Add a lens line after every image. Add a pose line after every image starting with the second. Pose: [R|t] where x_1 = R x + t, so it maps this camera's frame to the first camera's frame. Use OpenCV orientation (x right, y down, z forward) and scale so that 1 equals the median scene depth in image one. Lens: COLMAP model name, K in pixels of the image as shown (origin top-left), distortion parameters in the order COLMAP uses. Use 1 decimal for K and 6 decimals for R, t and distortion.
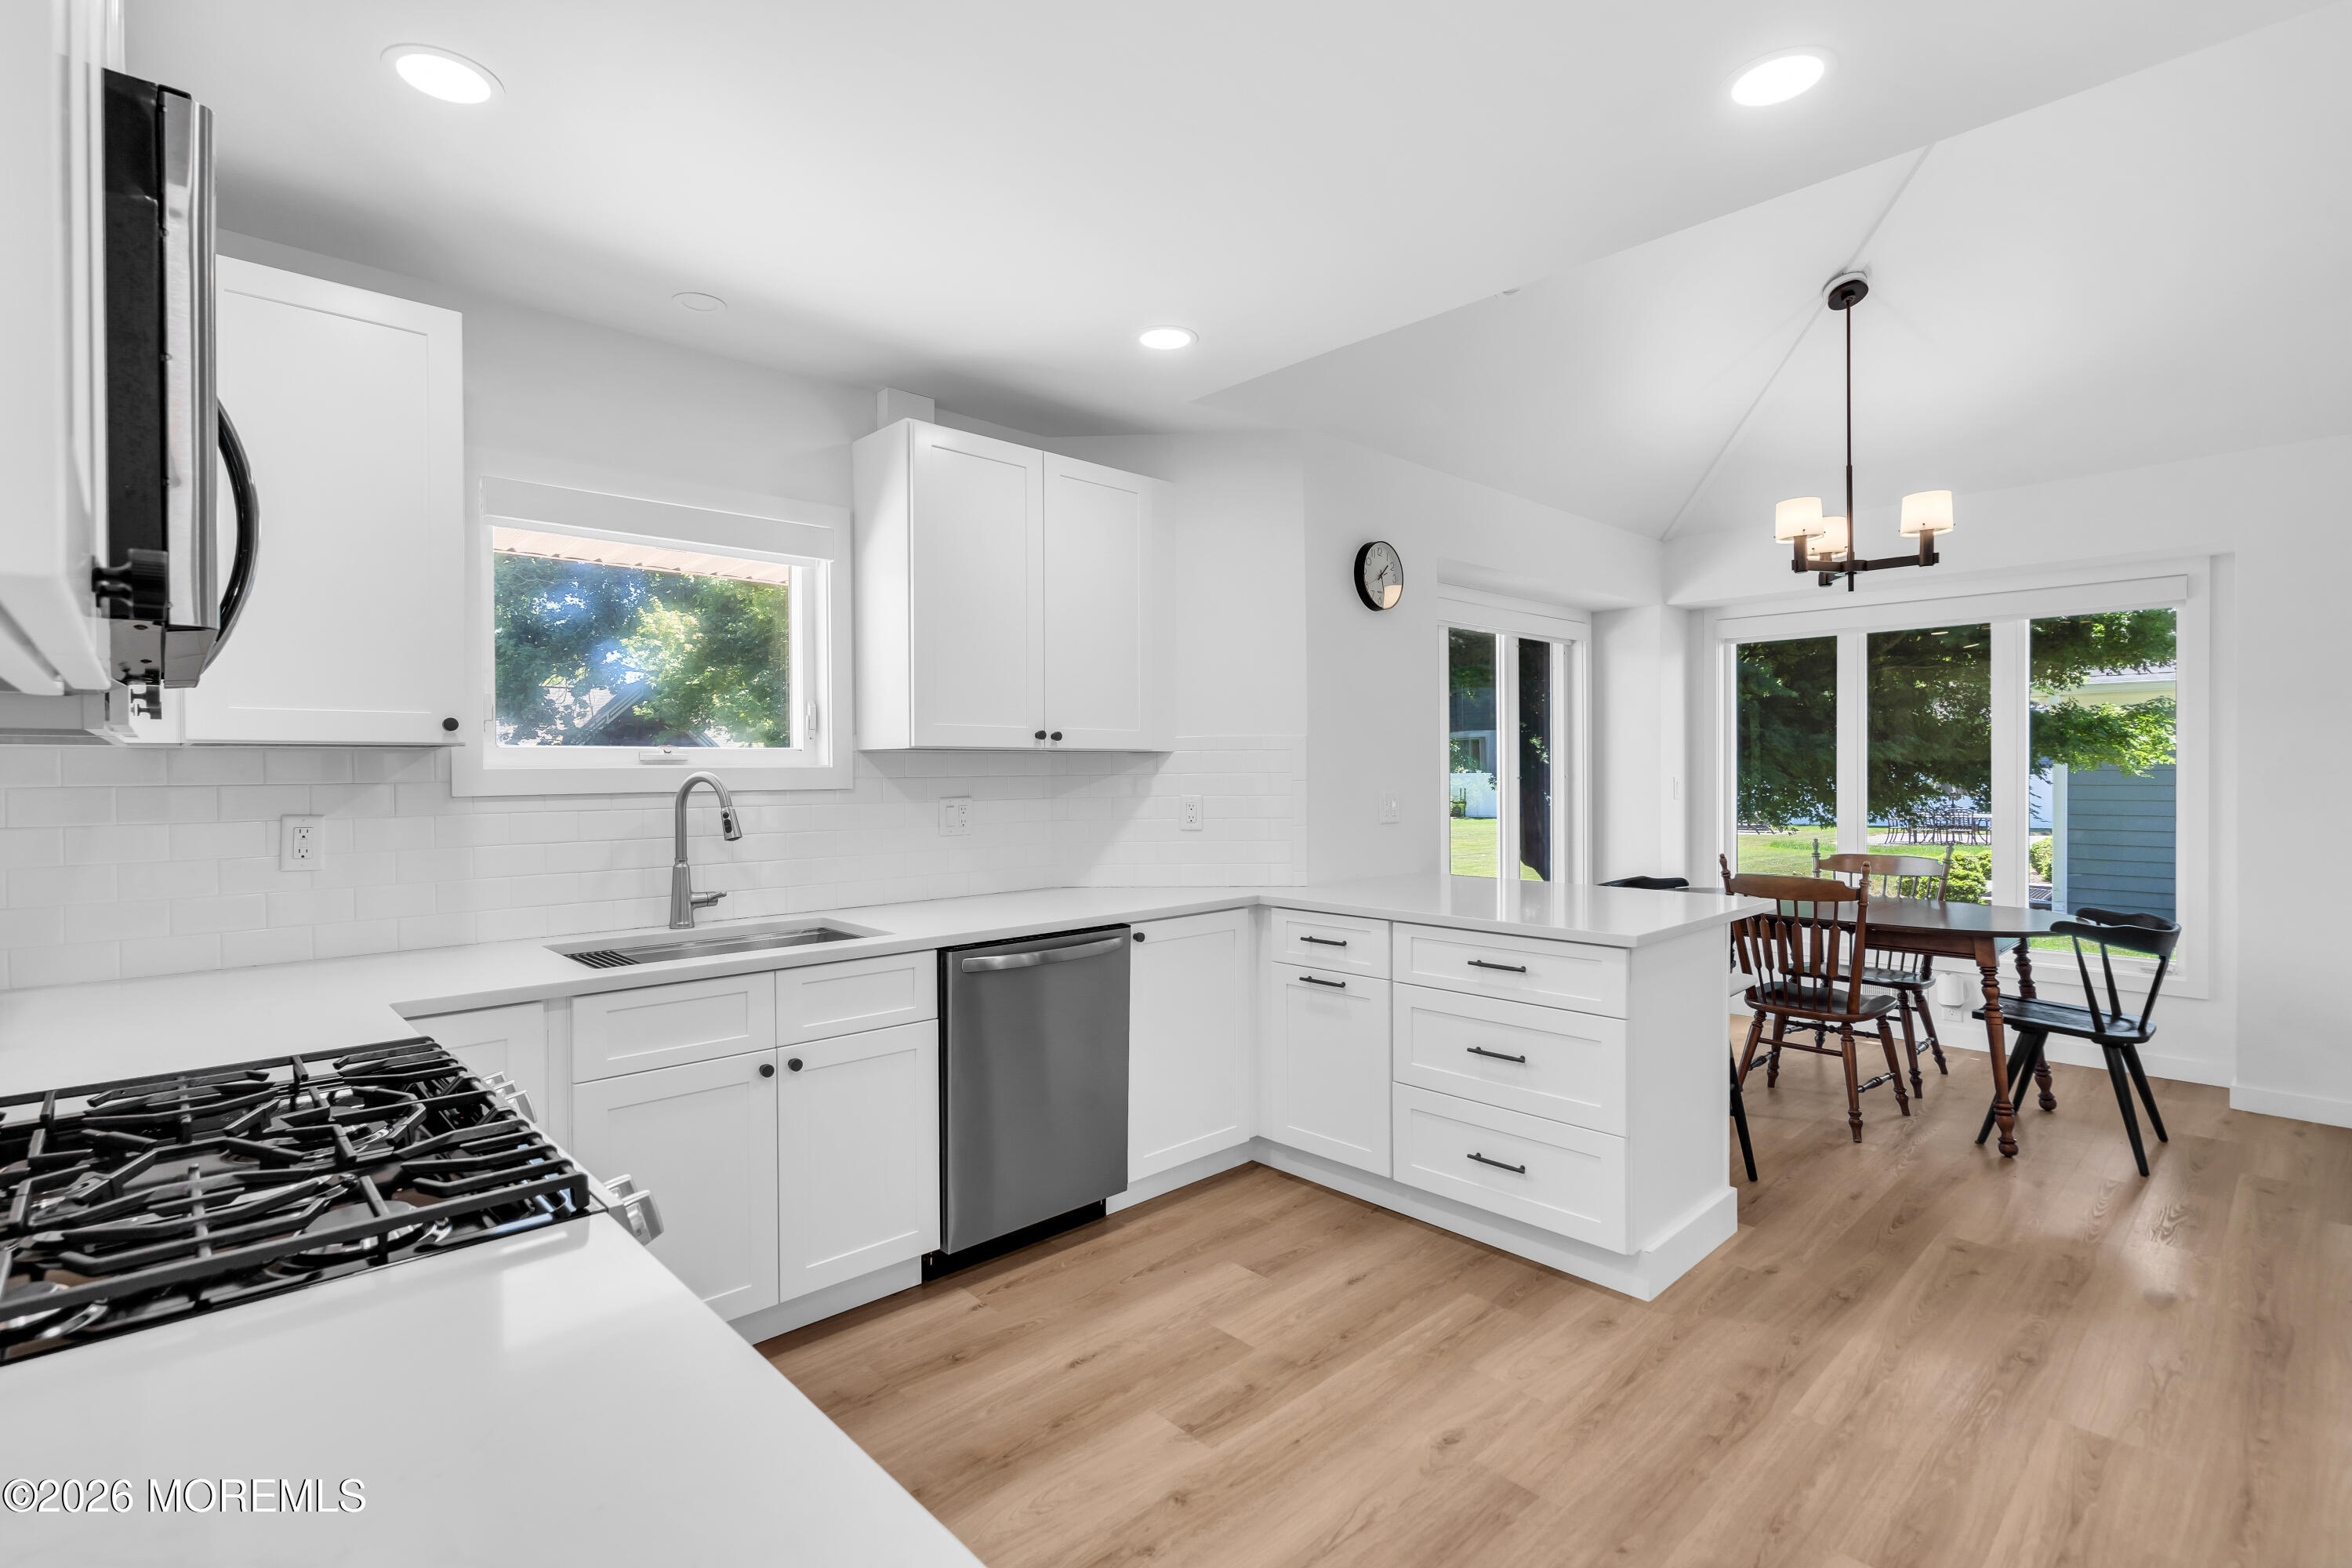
lens RADIAL K [[1088.1, 0, 1159.7], [0, 1088.1, 754.3], [0, 0, 1]] dist [-0.000803, 0.000805]
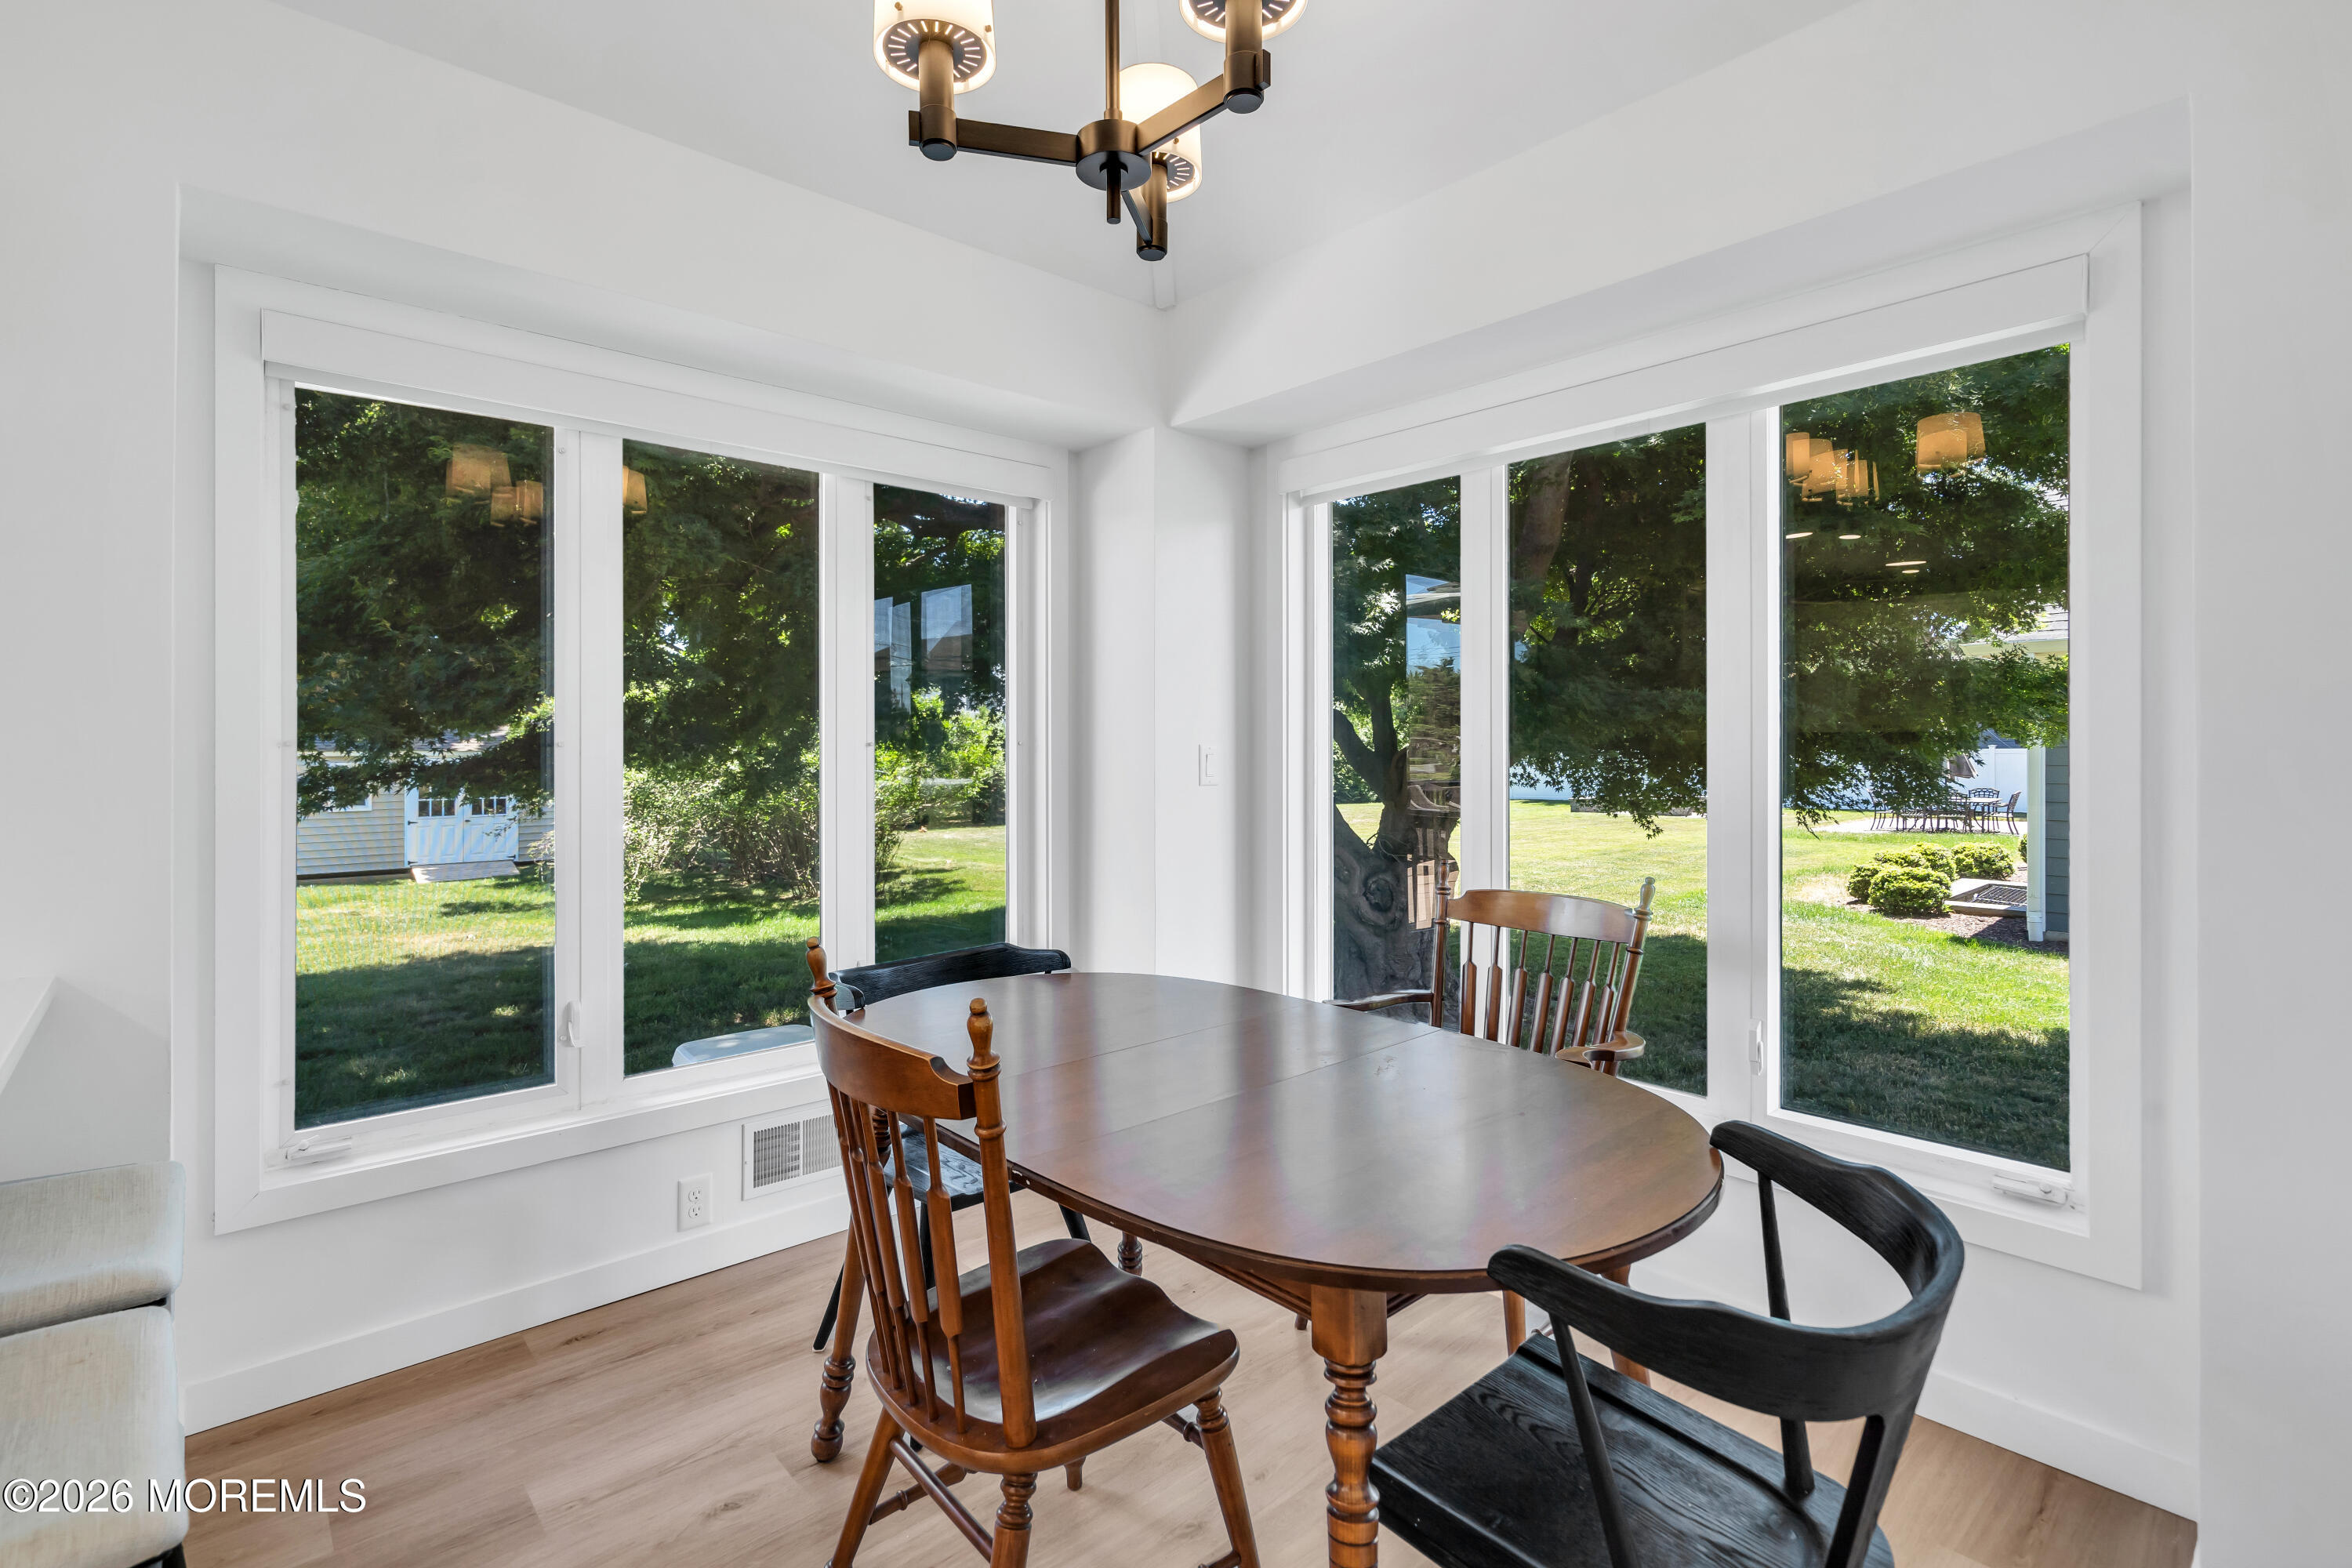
lens RADIAL K [[1078.3, 0, 1167.4], [0, 1078.3, 715.9], [0, 0, 1]] dist [-0.016982, -0.000085]
pose [[0.999767, 0.005132, -0.020987, 0.461012], [-0.005431, 0.999885, -0.014180, 0.013970], [0.020912, 0.014291, 0.999679, 0.450268]]
